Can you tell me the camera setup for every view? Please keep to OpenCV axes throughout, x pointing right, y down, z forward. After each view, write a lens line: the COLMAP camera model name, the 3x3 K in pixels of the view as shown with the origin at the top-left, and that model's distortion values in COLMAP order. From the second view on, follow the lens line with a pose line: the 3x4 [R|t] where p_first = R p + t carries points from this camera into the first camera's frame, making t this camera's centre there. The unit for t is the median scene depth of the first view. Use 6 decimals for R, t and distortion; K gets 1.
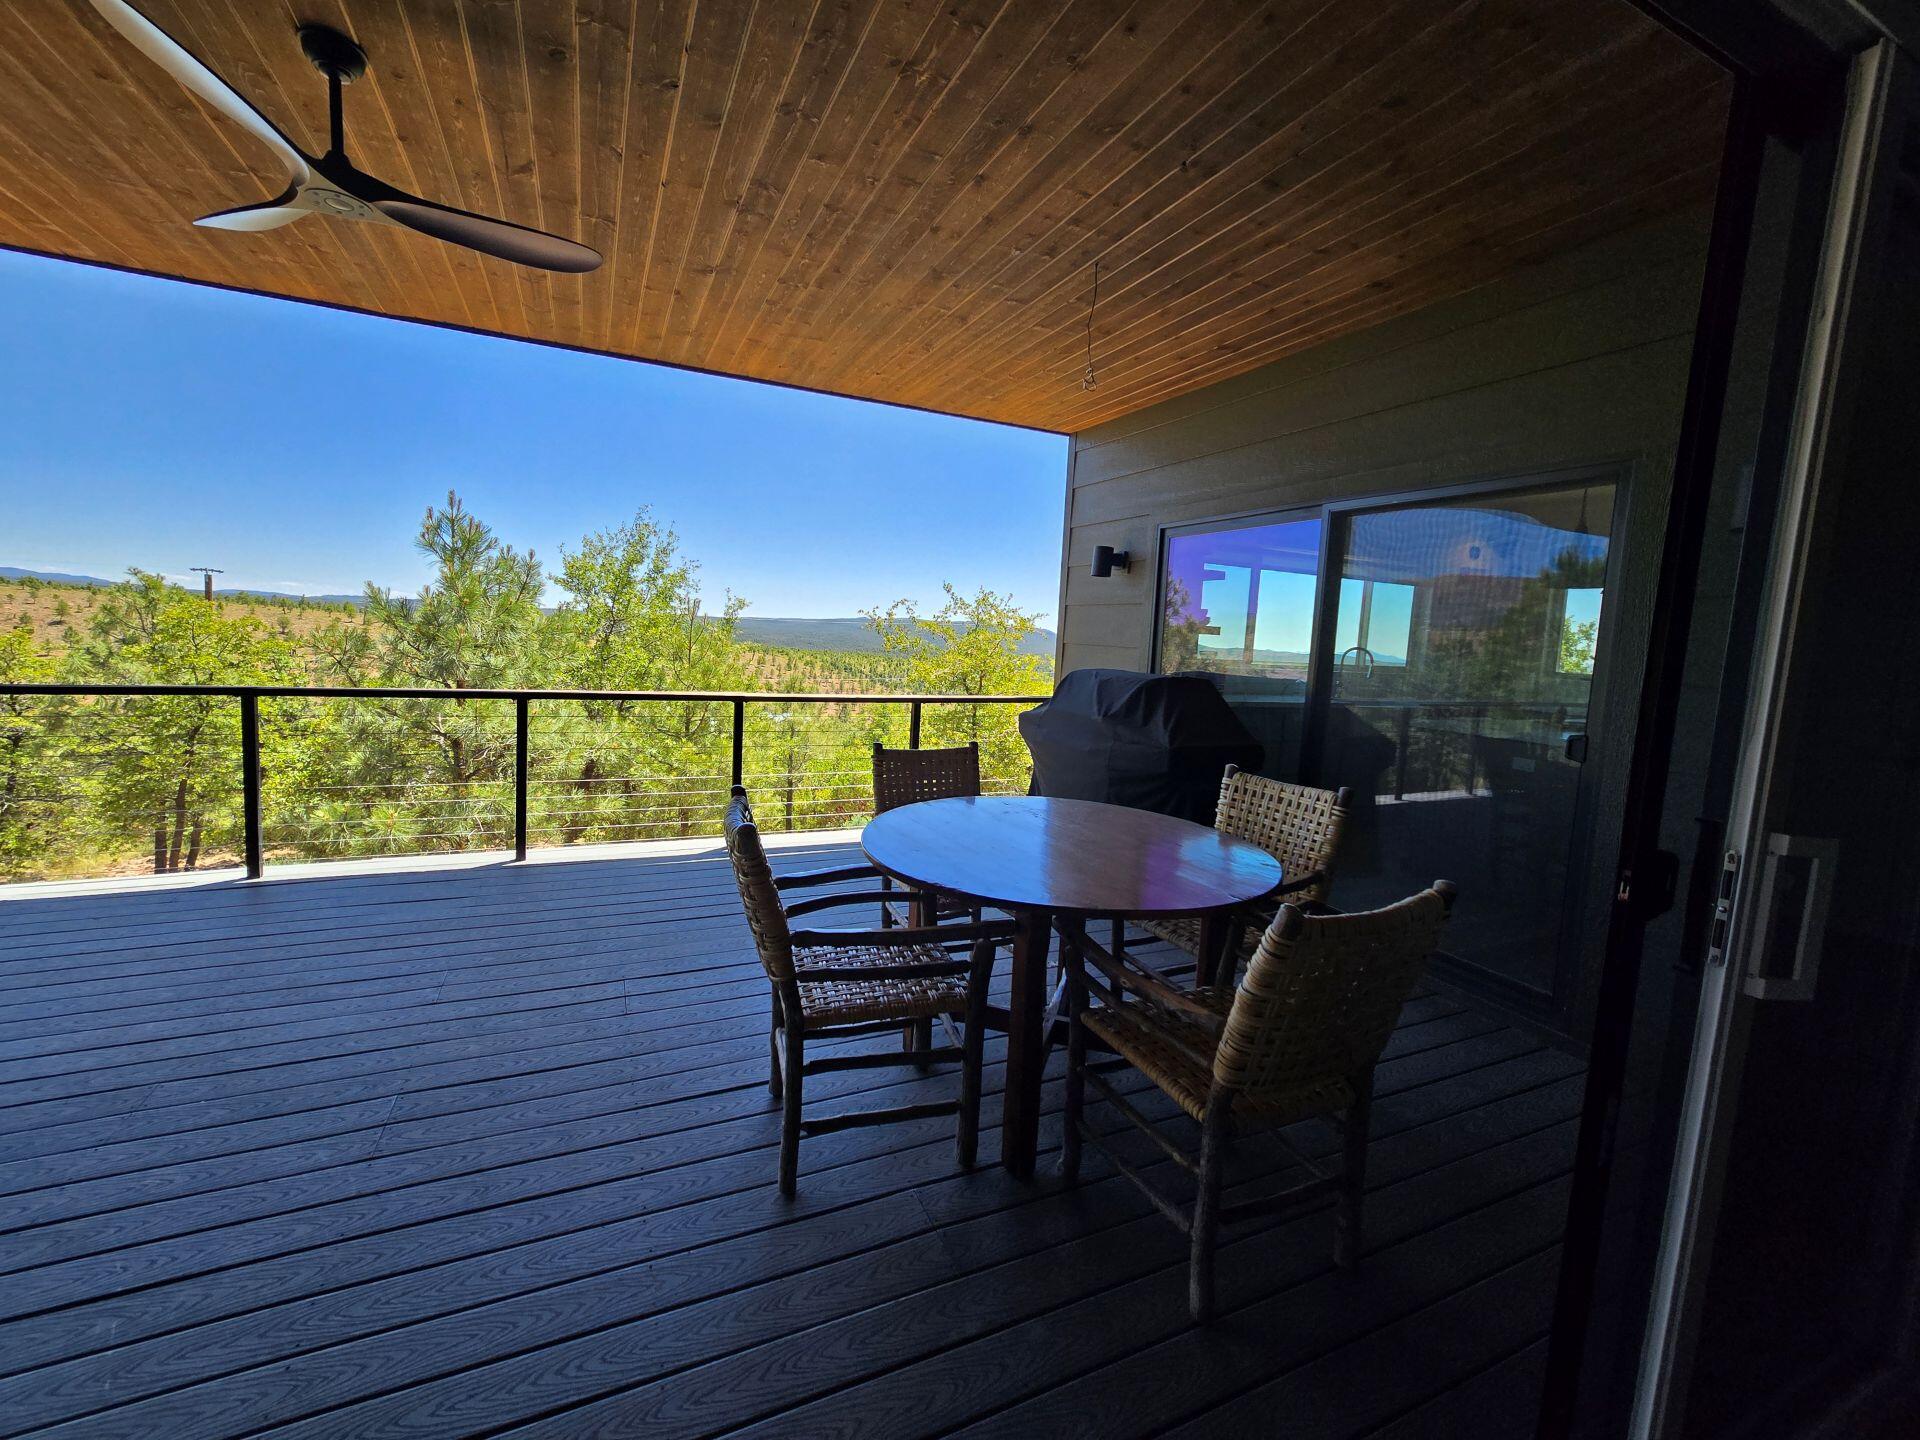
lens RADIAL K [[783.7, 0, 933.7], [0, 783.7, 713.5], [0, 0, 1]] dist [-0.000342, -0.000043]
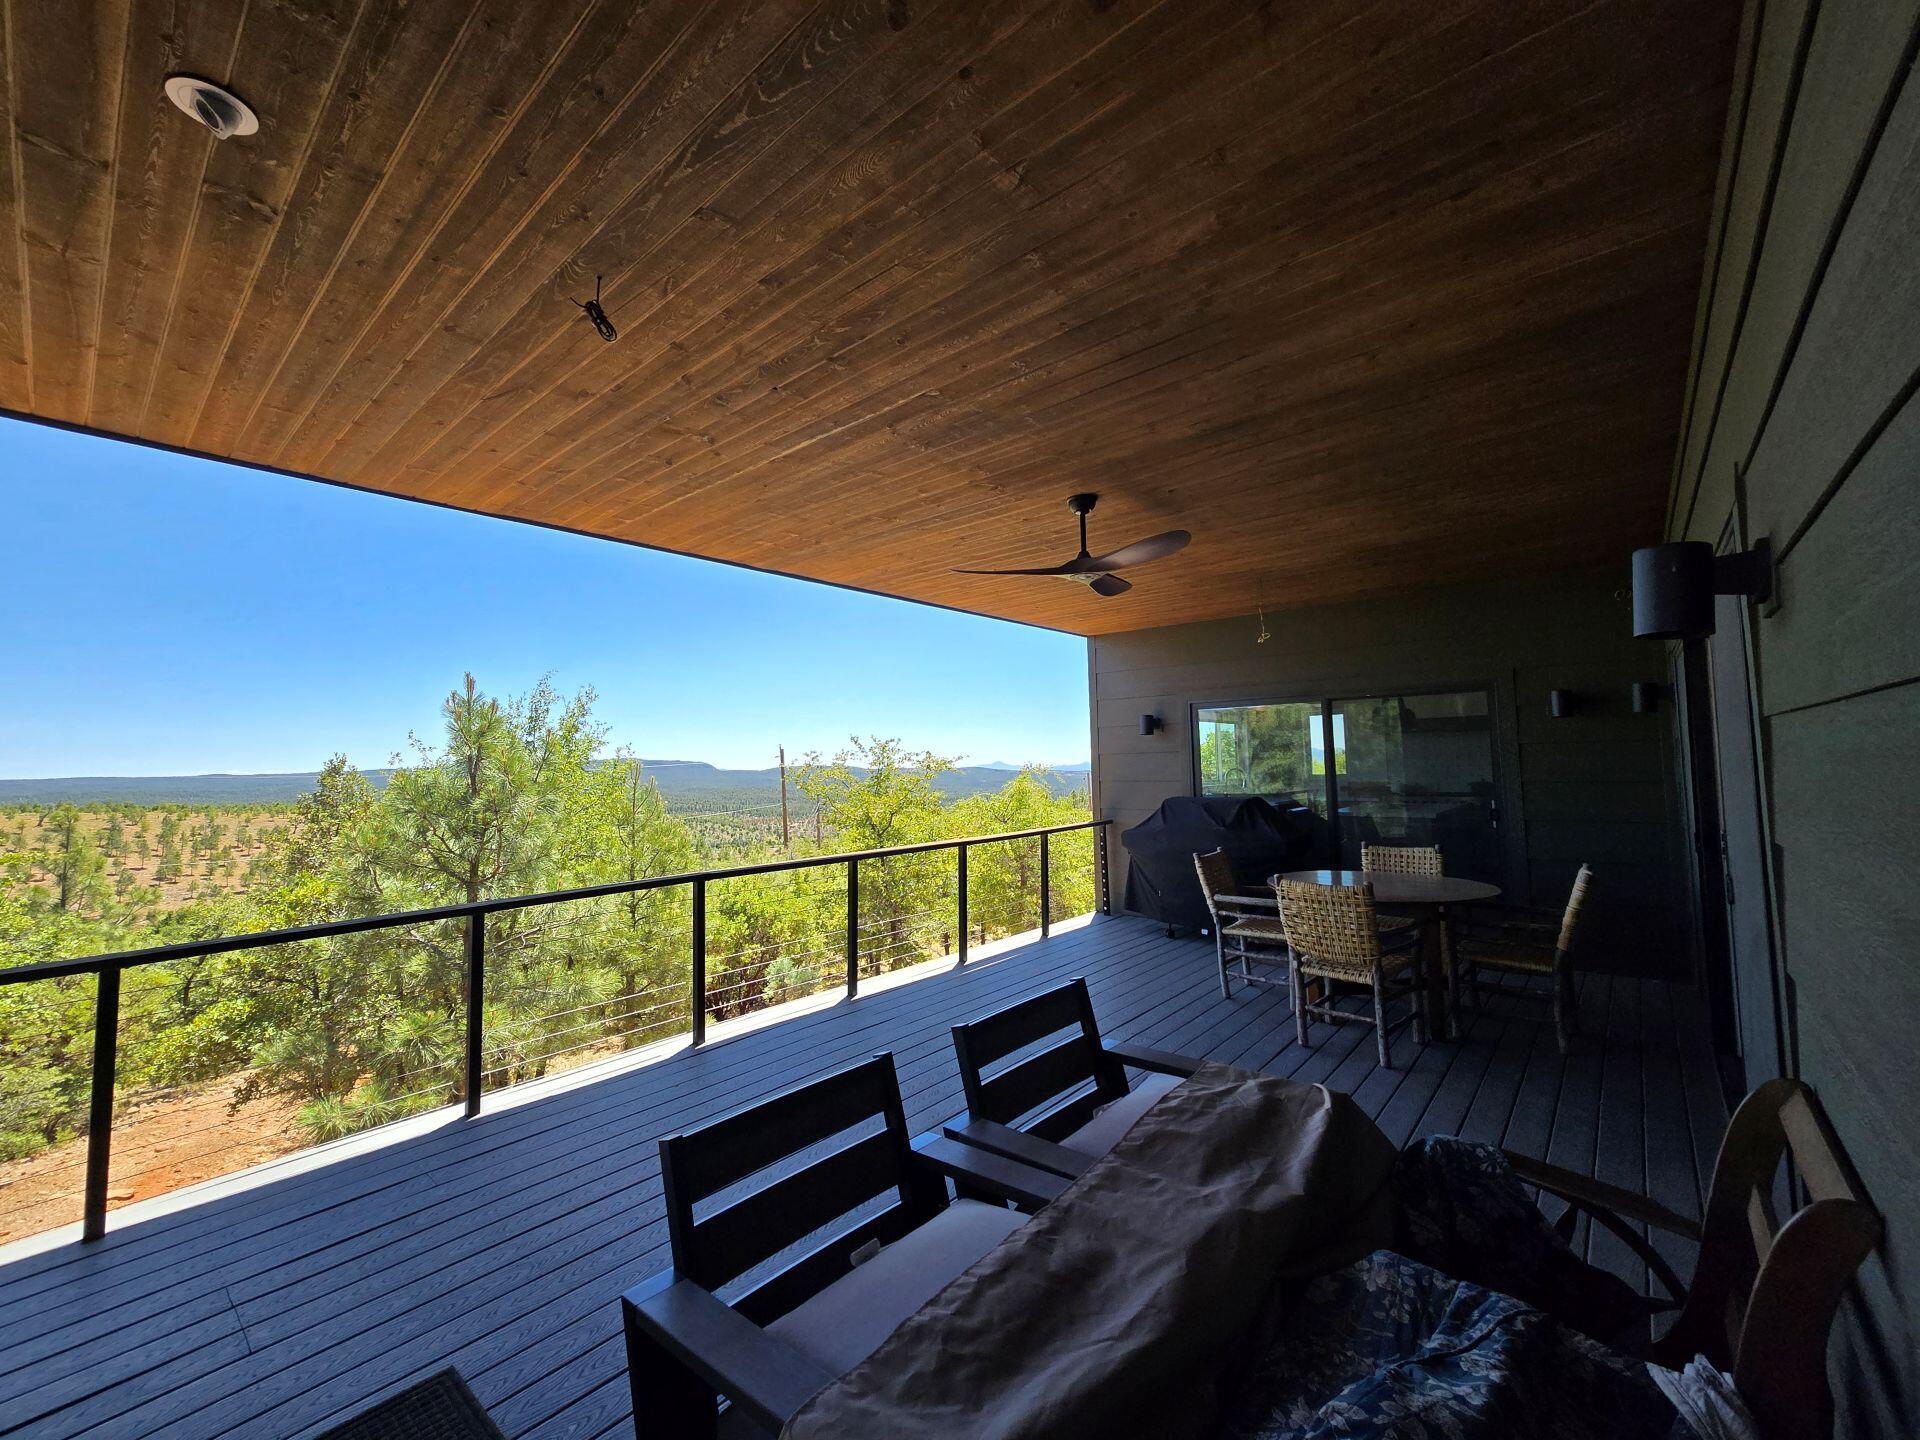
lens RADIAL K [[789.8, 0, 957.6], [0, 789.8, 701.9], [0, 0, 1]] dist [0.002582, 0.000275]
pose [[0.902379, -0.032861, 0.429688, -0.793221], [0.106551, 0.983143, -0.148579, -0.053322], [-0.417562, 0.179859, 0.890670, -0.208274]]
